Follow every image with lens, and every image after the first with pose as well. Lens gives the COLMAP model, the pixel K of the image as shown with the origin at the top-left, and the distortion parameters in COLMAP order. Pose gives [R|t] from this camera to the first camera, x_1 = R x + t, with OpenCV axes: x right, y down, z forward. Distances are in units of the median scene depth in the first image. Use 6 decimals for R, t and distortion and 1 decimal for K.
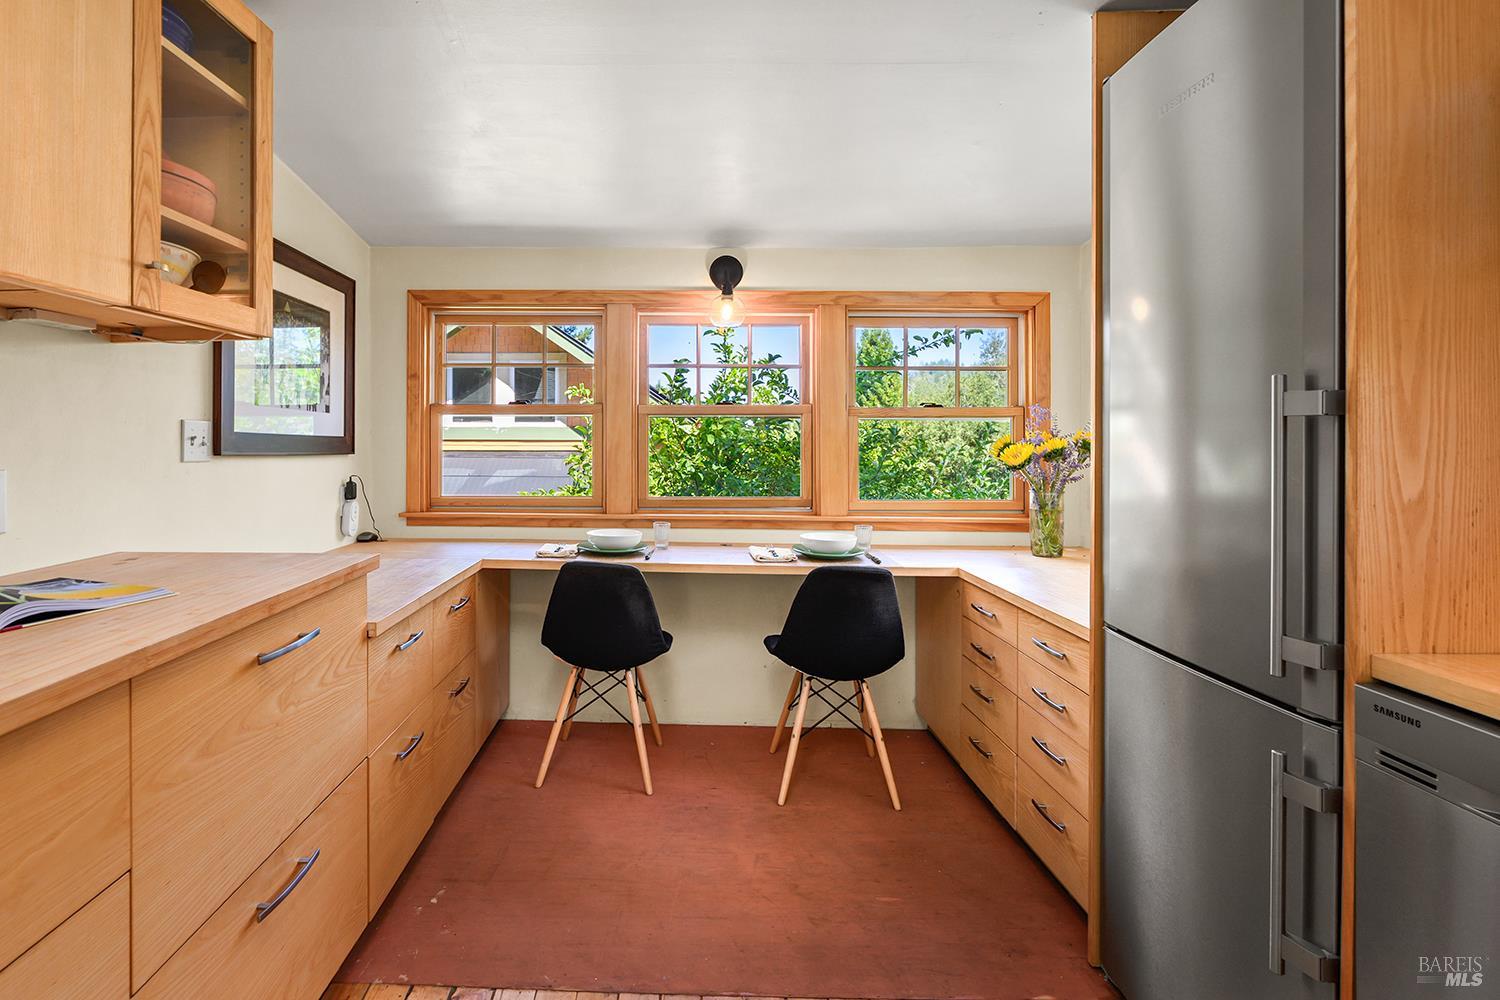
lens RADIAL K [[716.7, 0, 672.1], [0, 716.7, 439.8], [0, 0, 1]] dist [-0.010528, 0.000976]
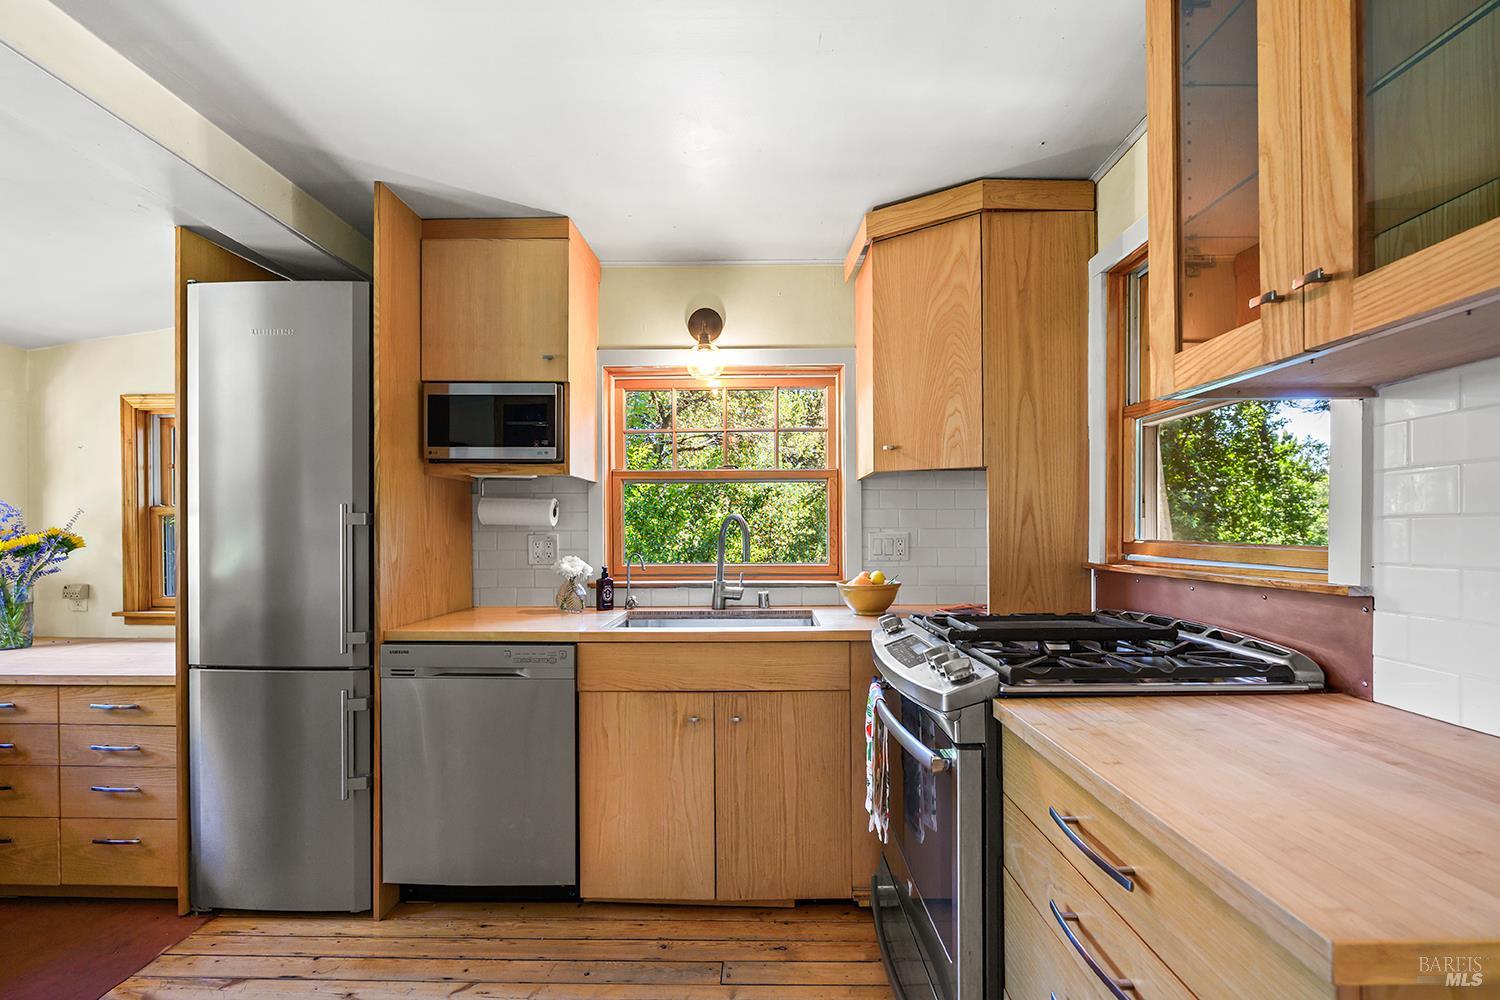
lens RADIAL K [[636.4, 0, 745.5], [0, 636.4, 533.8], [0, 0, 1]] dist [-0.002517, 0.001300]
pose [[0.021964, -0.007051, 0.999734, -0.424571], [0.000672, 0.999975, 0.007038, -0.009219], [-0.999759, 0.000517, 0.021969, -0.083354]]
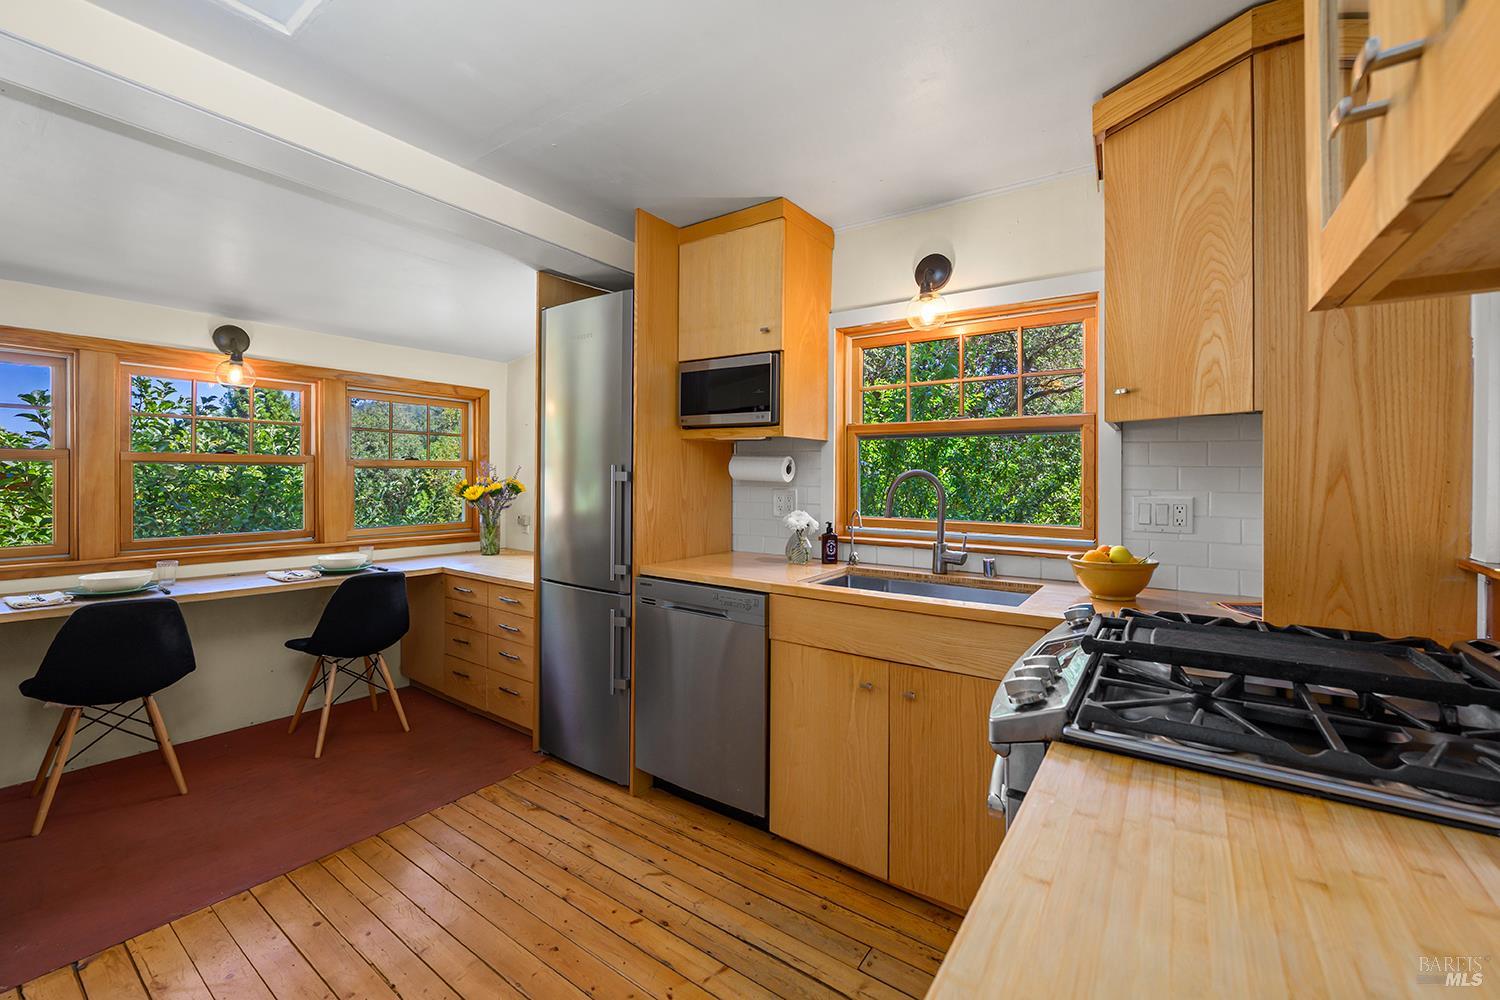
lens RADIAL K [[609.7, 0, 746.3], [0, 609.7, 476.2], [0, 0, 1]] dist [-0.002017, -0.000453]
pose [[0.573504, 0.000314, 0.819203, -0.319938], [-0.006442, 0.999971, 0.004126, -0.029547], [-0.819178, -0.007644, 0.573489, -0.310966]]
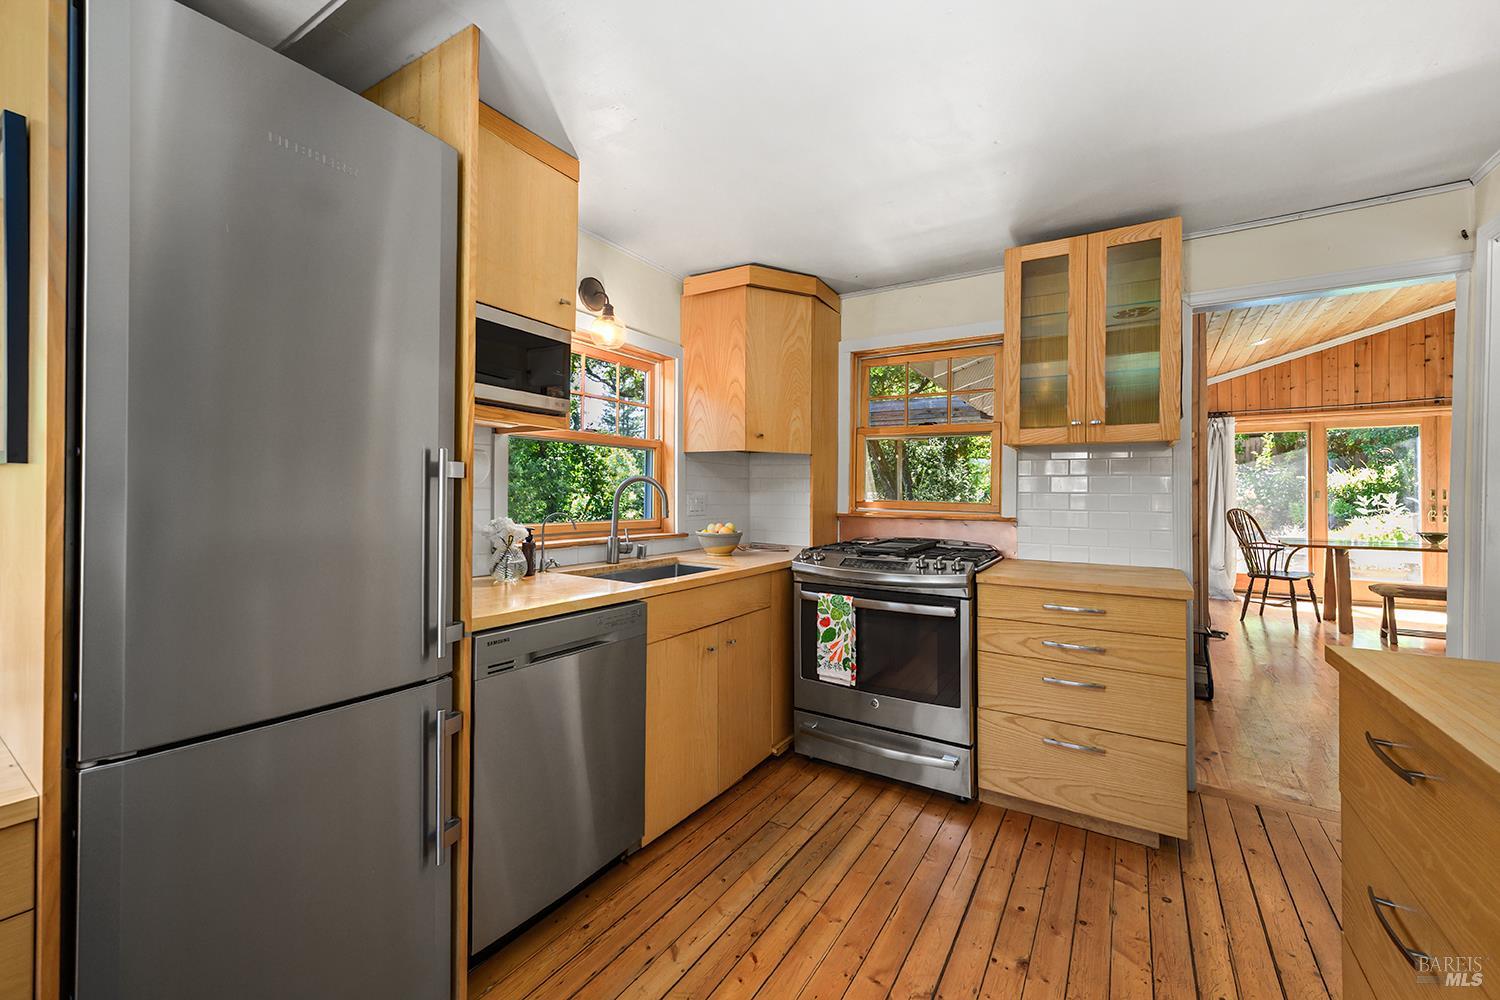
lens RADIAL K [[609.7, 0, 727.3], [0, 609.7, 488.1], [0, 0, 1]] dist [-0.002017, -0.000453]
pose [[-0.843015, -0.010172, 0.537794, -0.131574], [-0.017473, 0.999811, -0.008480, -0.006236], [-0.537607, -0.016546, -0.843033, 0.792180]]
